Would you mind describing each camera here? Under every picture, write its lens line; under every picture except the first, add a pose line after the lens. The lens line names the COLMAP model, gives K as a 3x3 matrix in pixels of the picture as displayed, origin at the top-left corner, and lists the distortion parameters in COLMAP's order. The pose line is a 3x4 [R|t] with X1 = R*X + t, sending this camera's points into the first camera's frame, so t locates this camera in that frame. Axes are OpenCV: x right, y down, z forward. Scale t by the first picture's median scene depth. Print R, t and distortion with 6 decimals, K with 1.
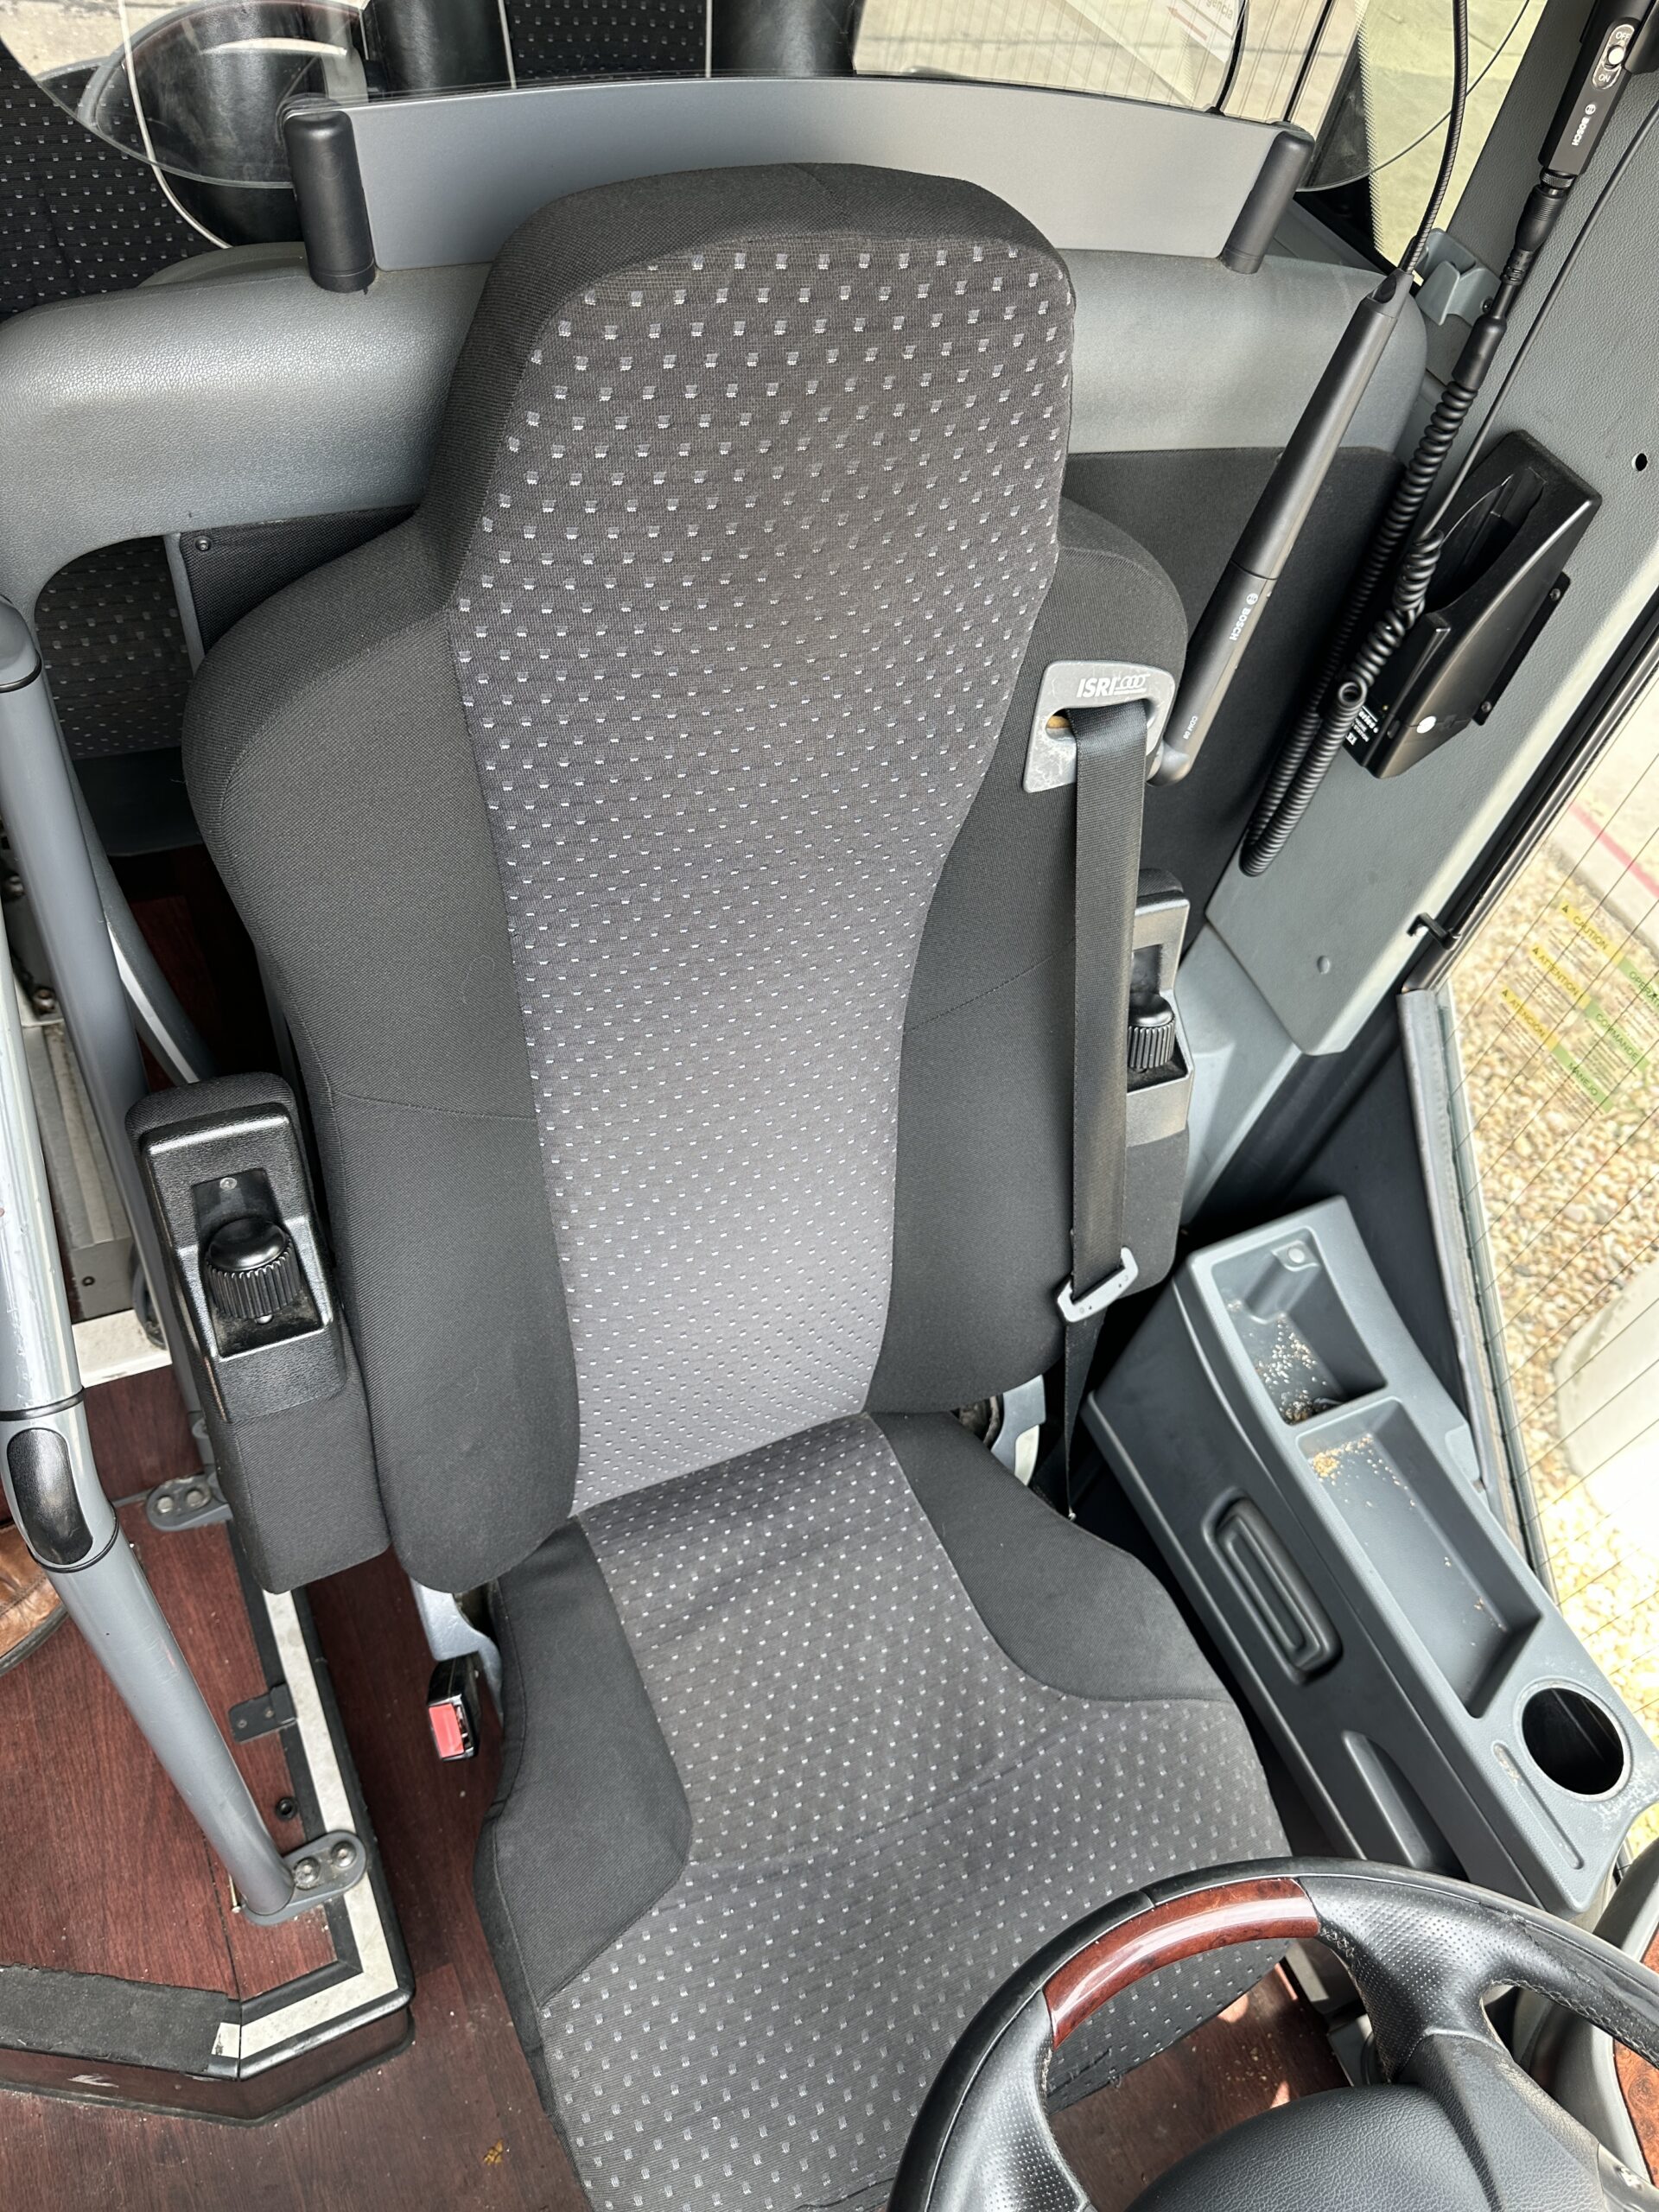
lens RADIAL K [[1554.7, 0, 837.2], [0, 1554.7, 1109.9], [0, 0, 1]] dist [0.026952, -0.023402]
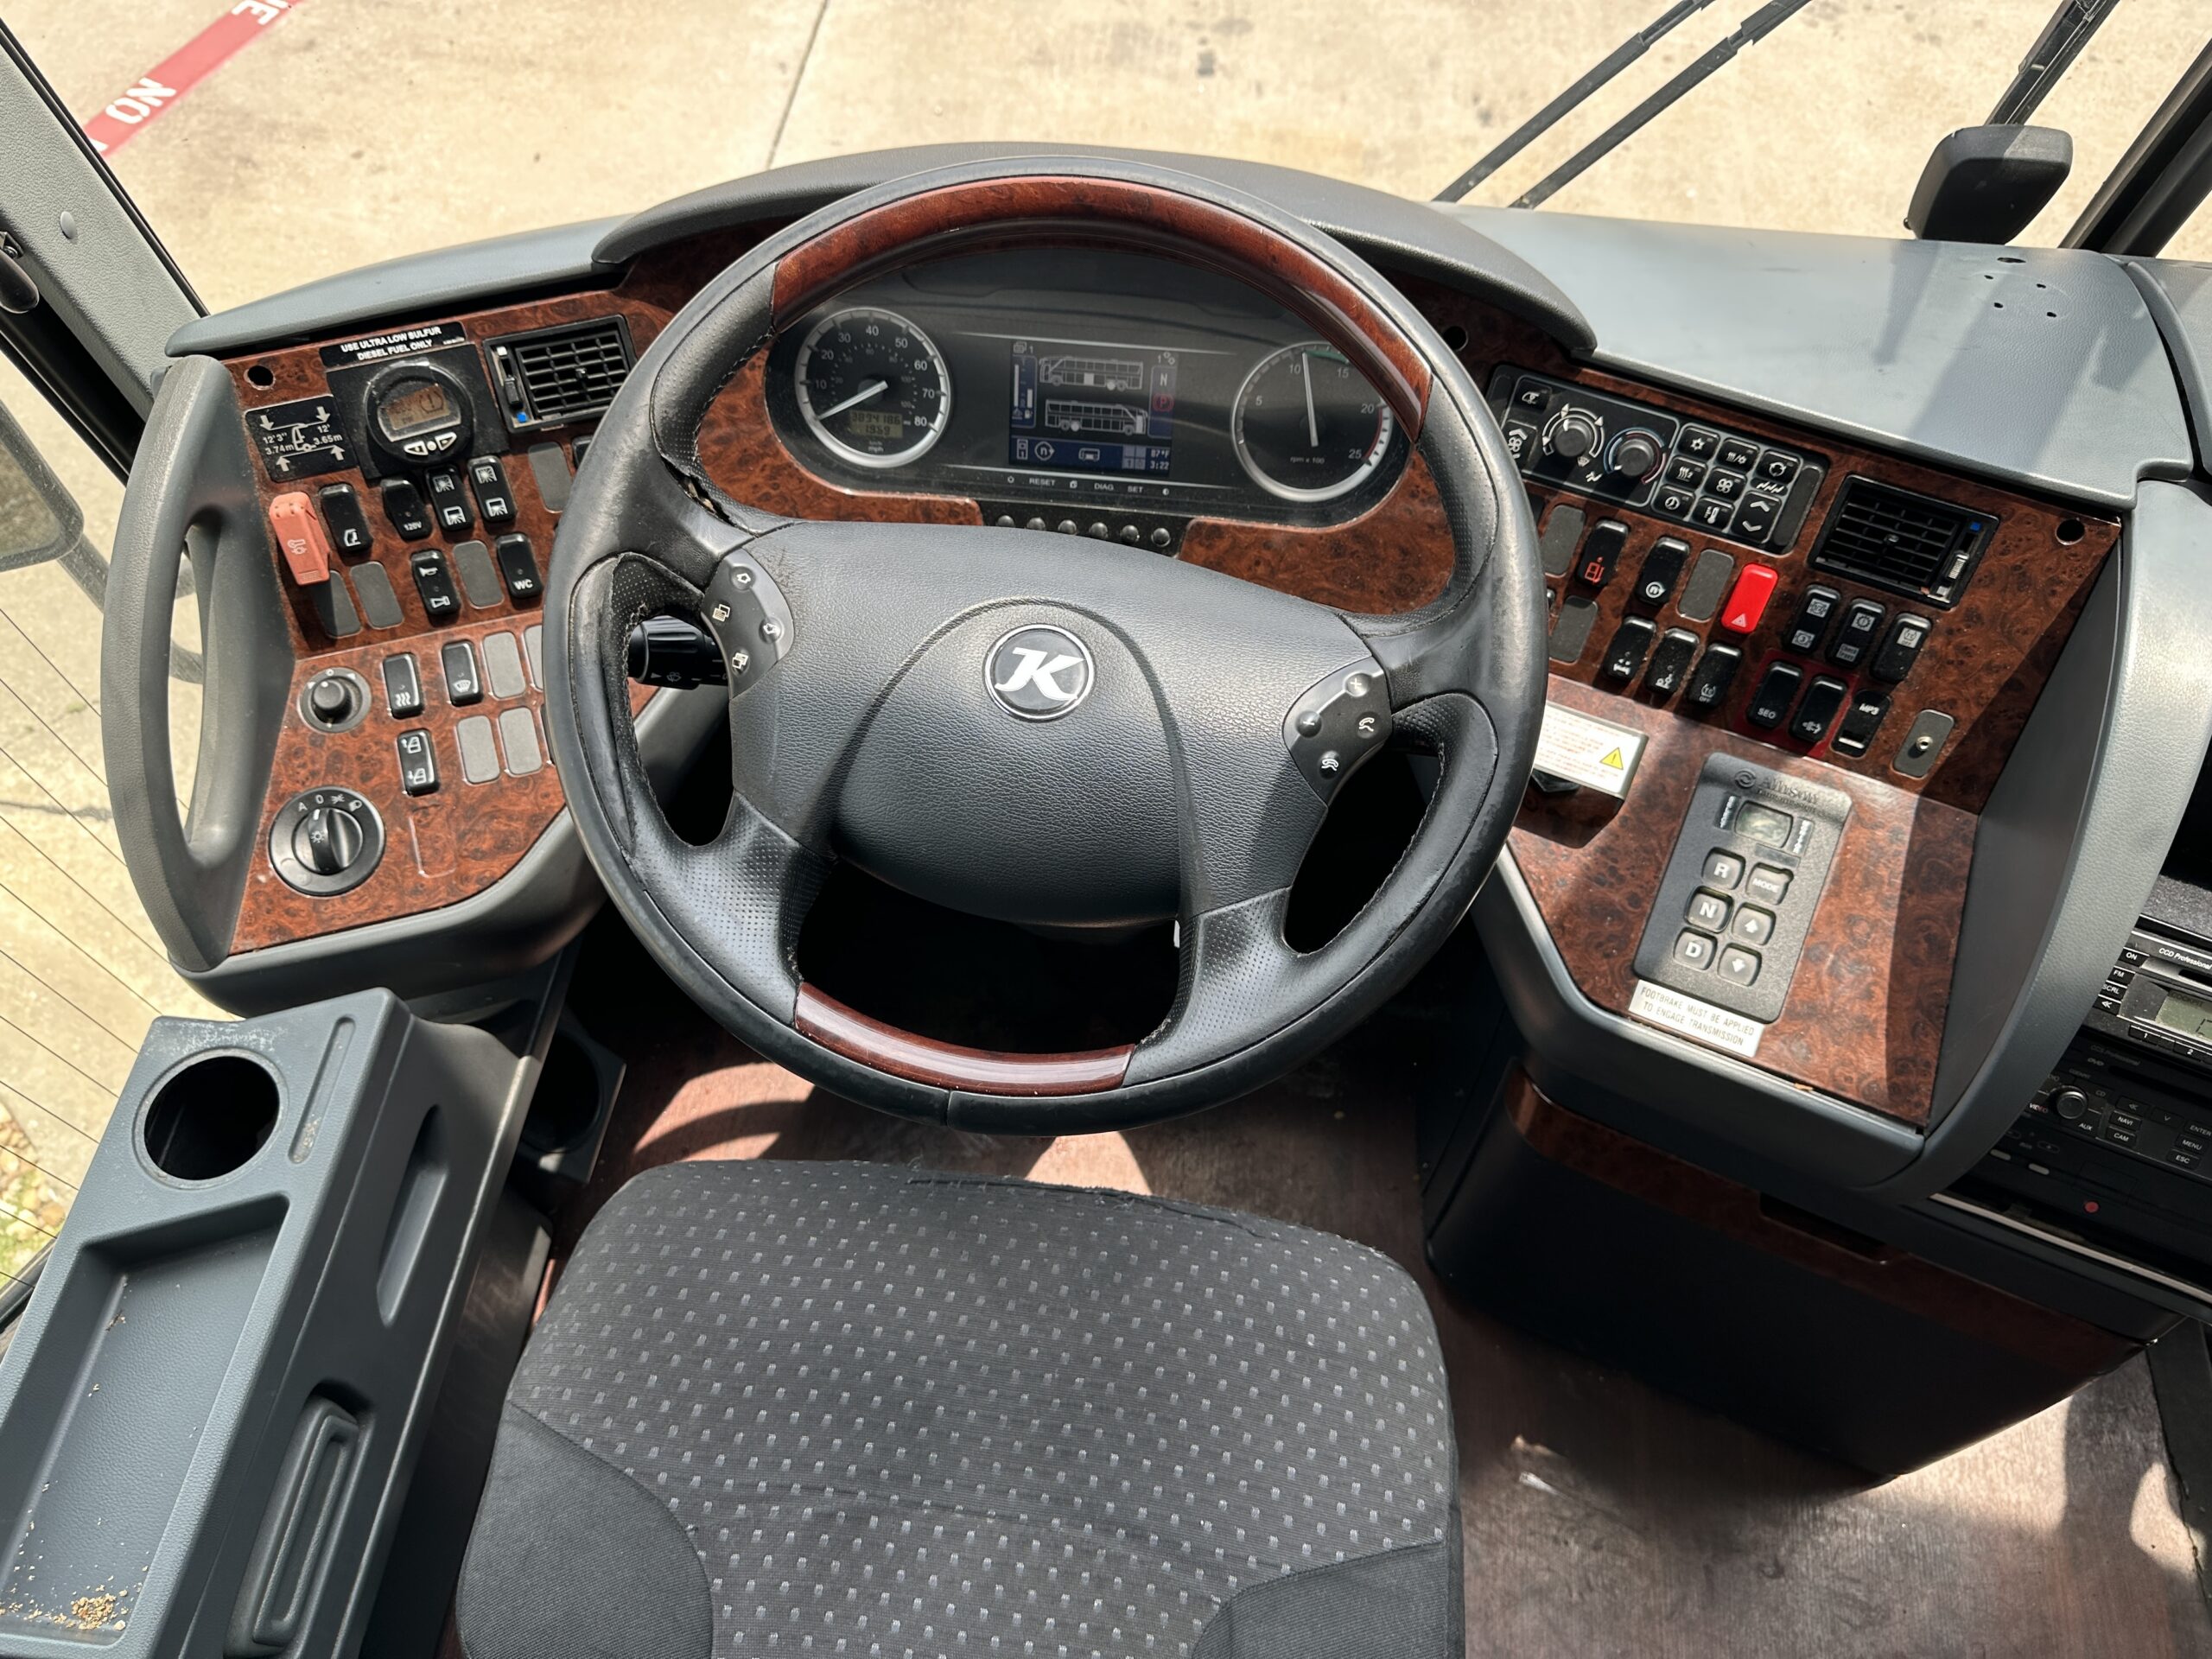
lens RADIAL K [[1554.7, 0, 1116.2], [0, 1554.7, 822.4], [0, 0, 1]] dist [0.026952, -0.023402]
pose [[-0.836364, -0.540875, 0.089157, 0.093081], [0.308943, -0.330733, 0.891723, -0.120638], [-0.452823, 0.773350, 0.443713, 0.320532]]
